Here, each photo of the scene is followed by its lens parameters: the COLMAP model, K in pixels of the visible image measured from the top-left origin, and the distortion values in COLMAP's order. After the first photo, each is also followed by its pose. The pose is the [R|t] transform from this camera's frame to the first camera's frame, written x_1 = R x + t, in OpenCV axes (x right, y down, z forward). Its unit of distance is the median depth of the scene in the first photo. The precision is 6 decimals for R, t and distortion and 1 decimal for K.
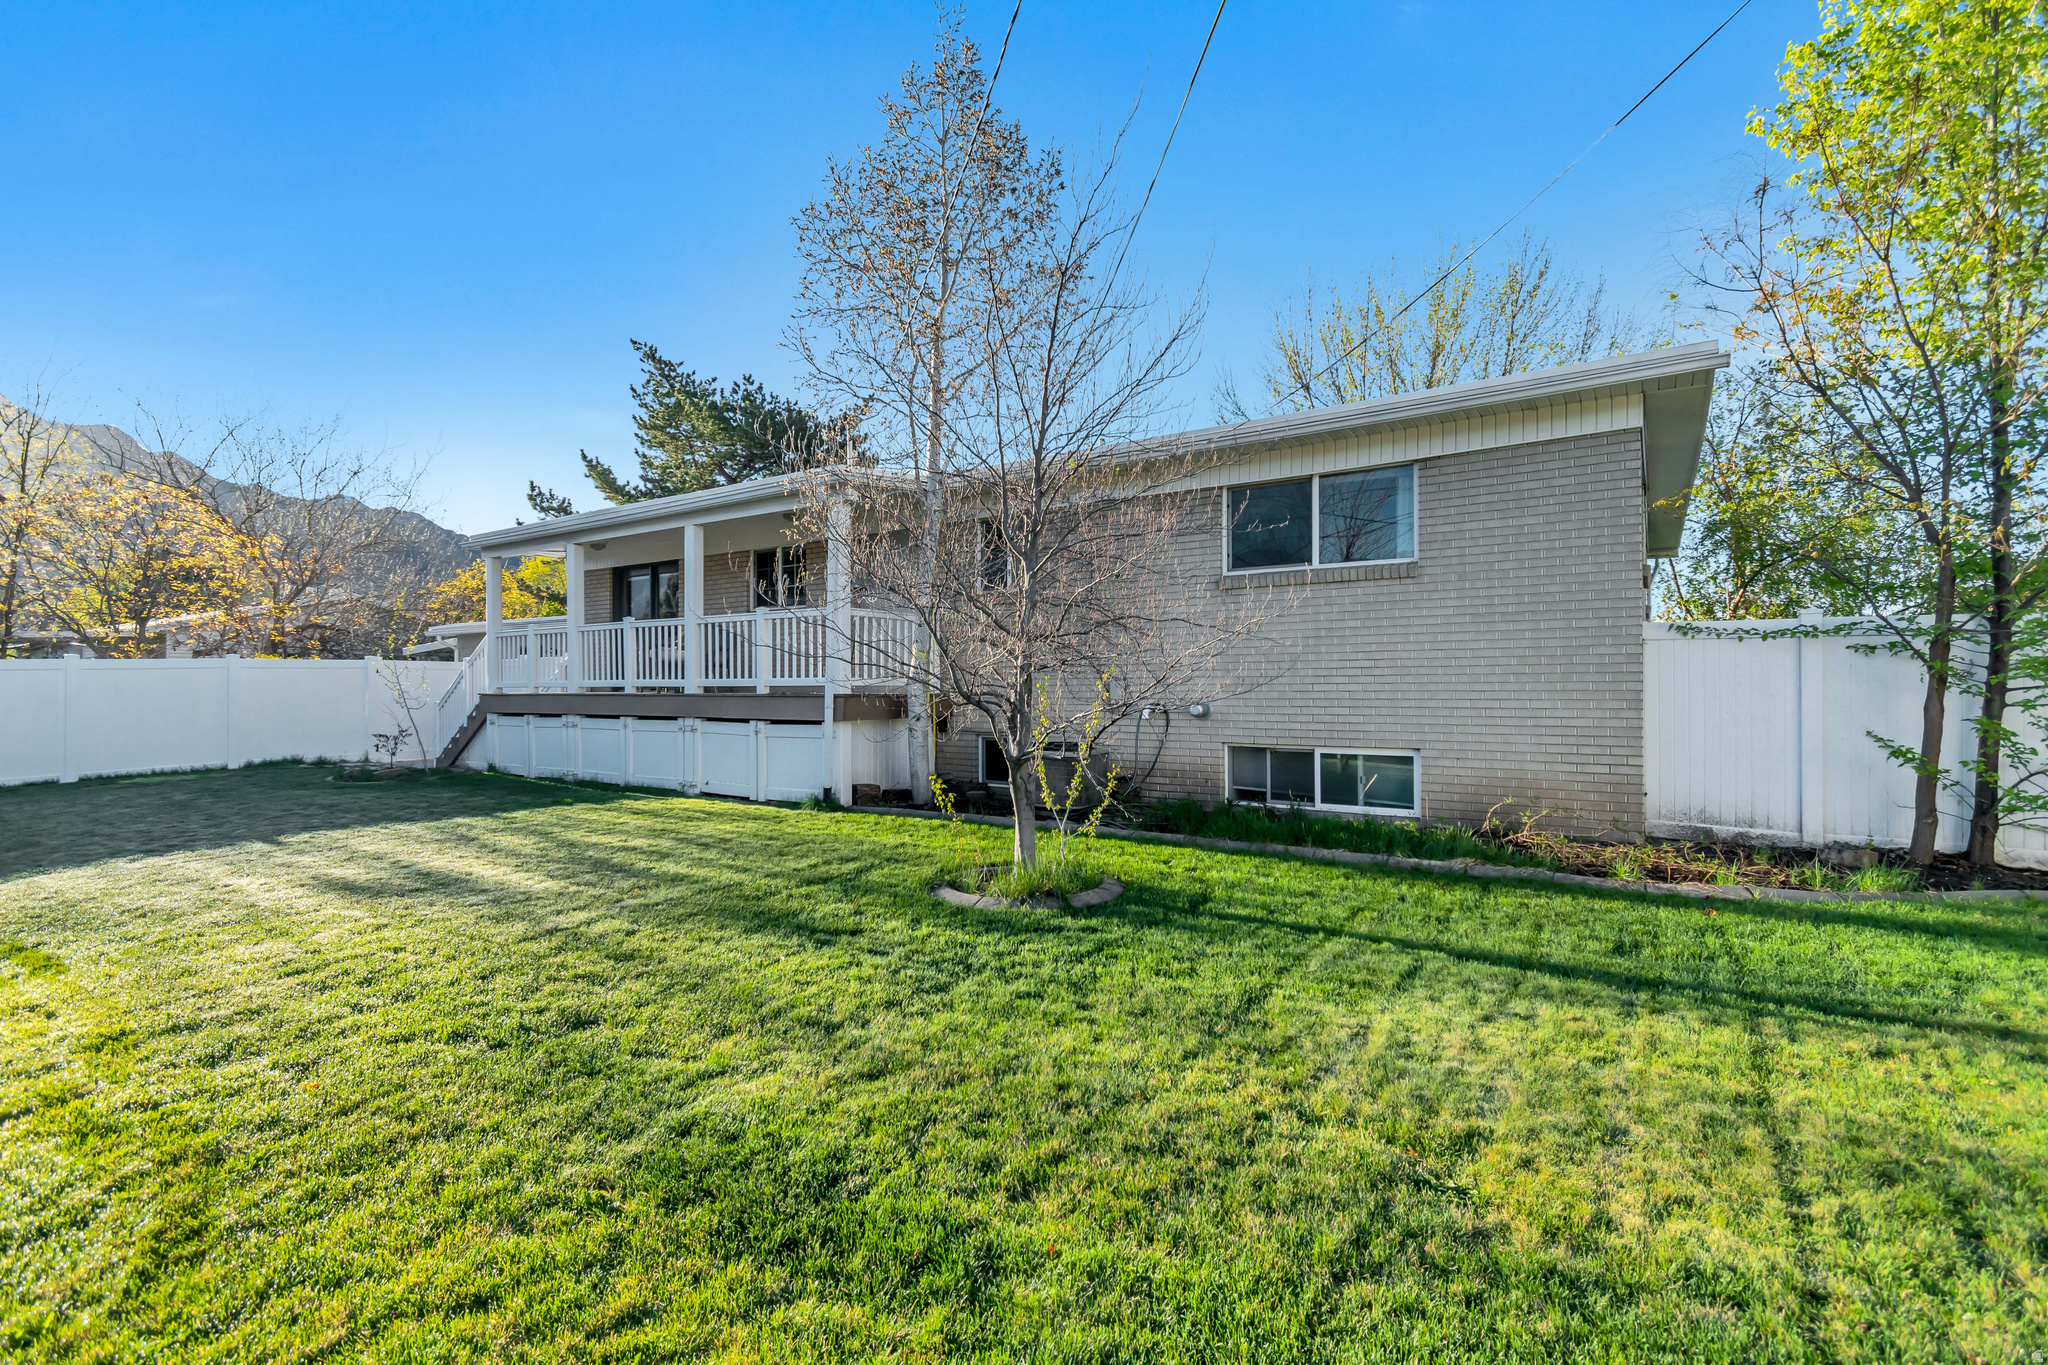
lens RADIAL K [[917.8, 0, 1028.2], [0, 917.8, 680.8], [0, 0, 1]] dist [0.004068, -0.000166]
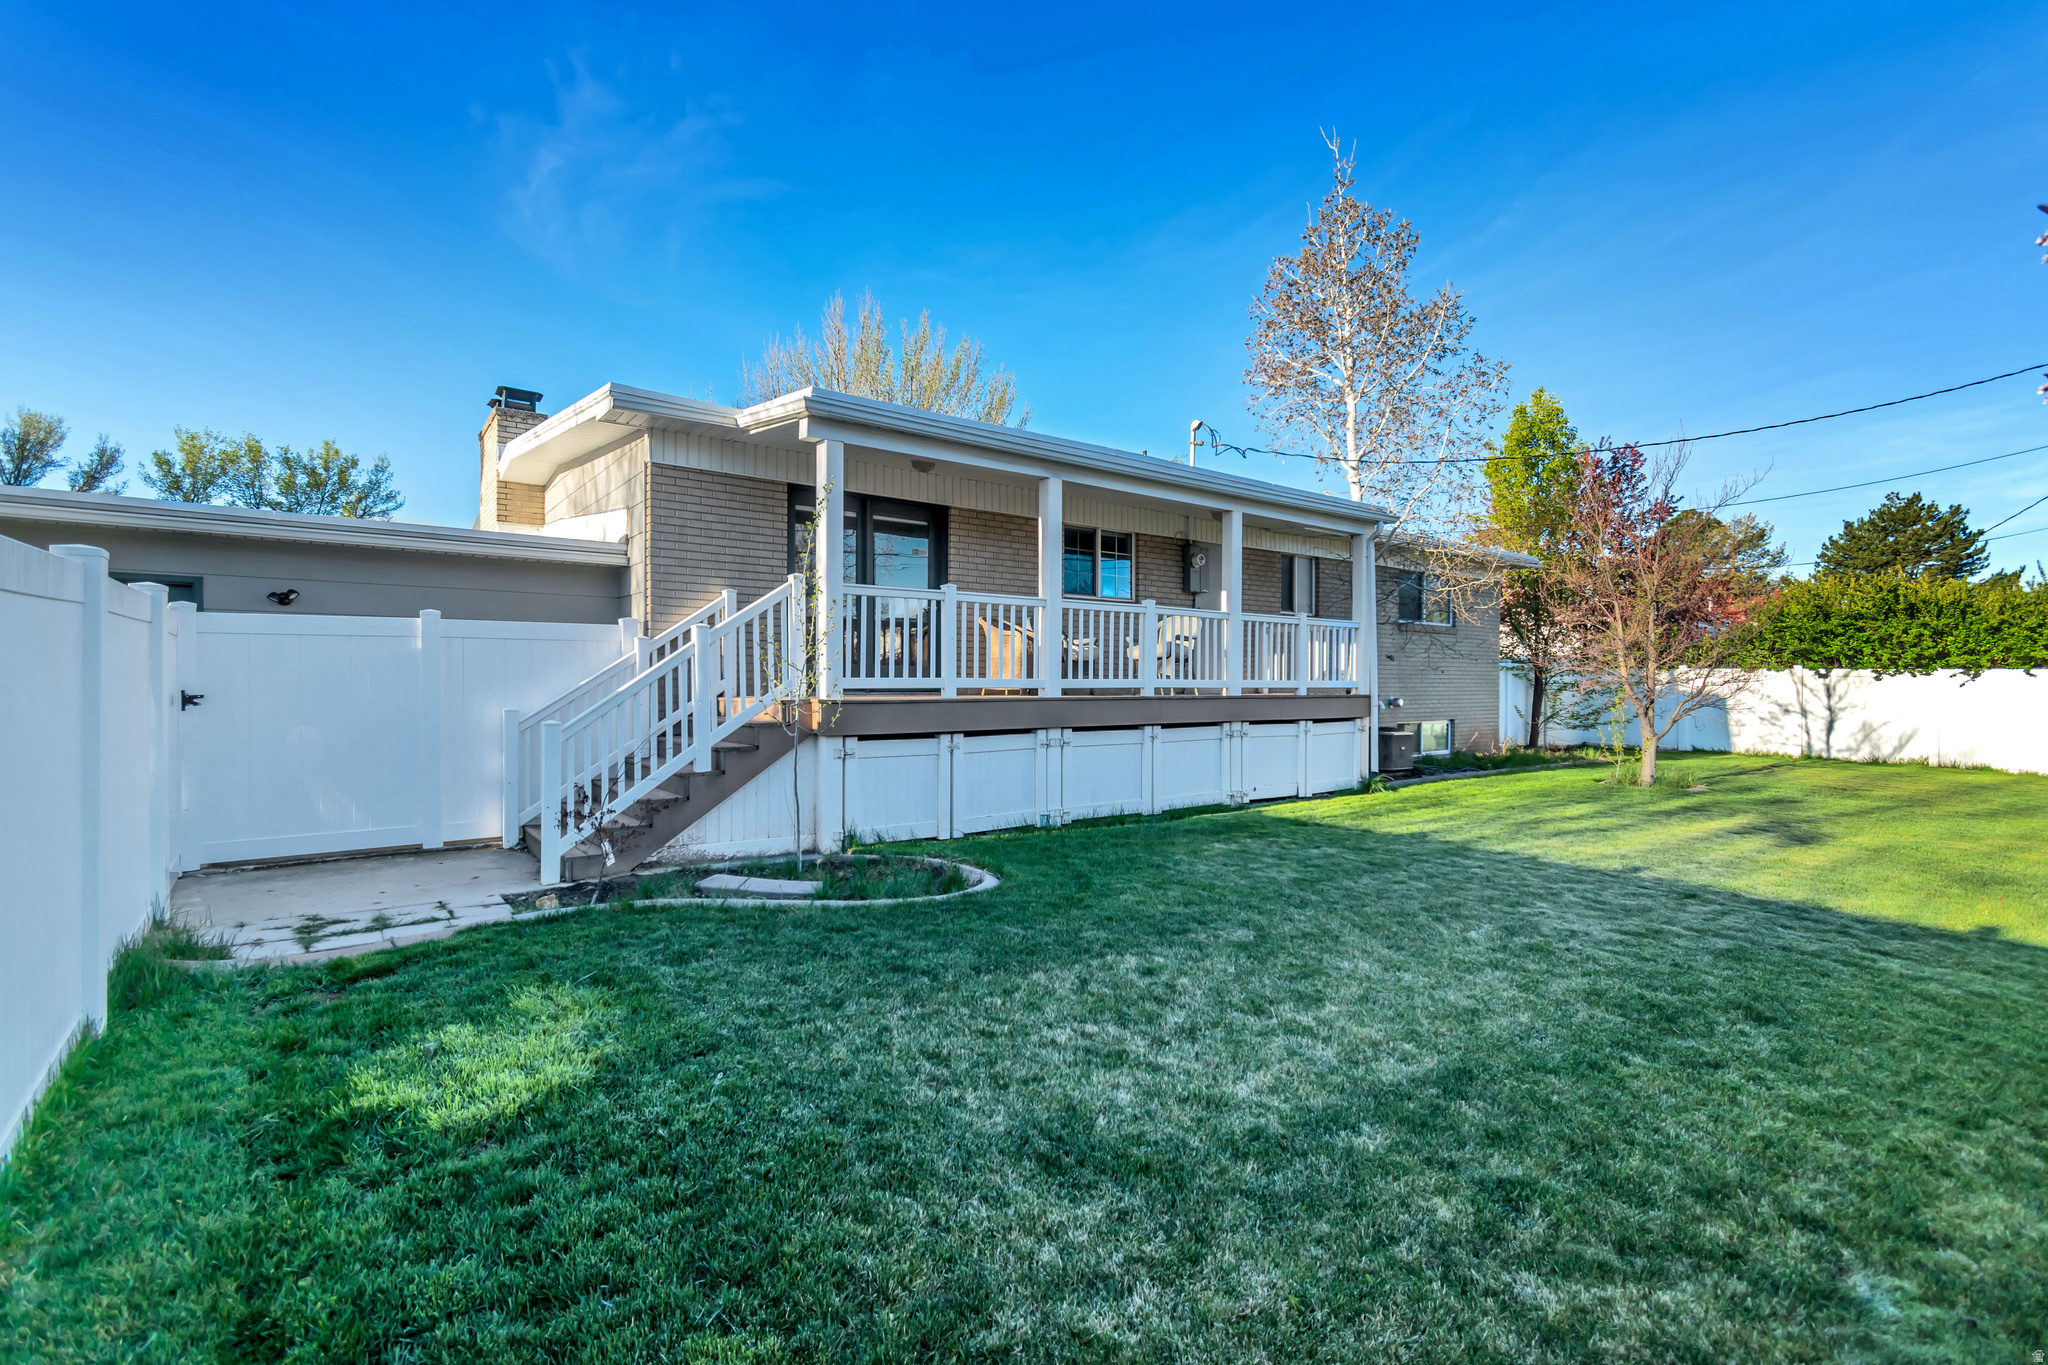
lens RADIAL K [[884.5, 0, 1024.0], [0, 884.5, 682.5], [0, 0, 1]] dist [-0.013964, -0.000126]
pose [[0.335228, 0.010454, 0.942079, -1.111122], [-0.004747, 0.999944, -0.009407, 0.008853], [-0.942125, -0.001319, 0.335259, 0.792728]]
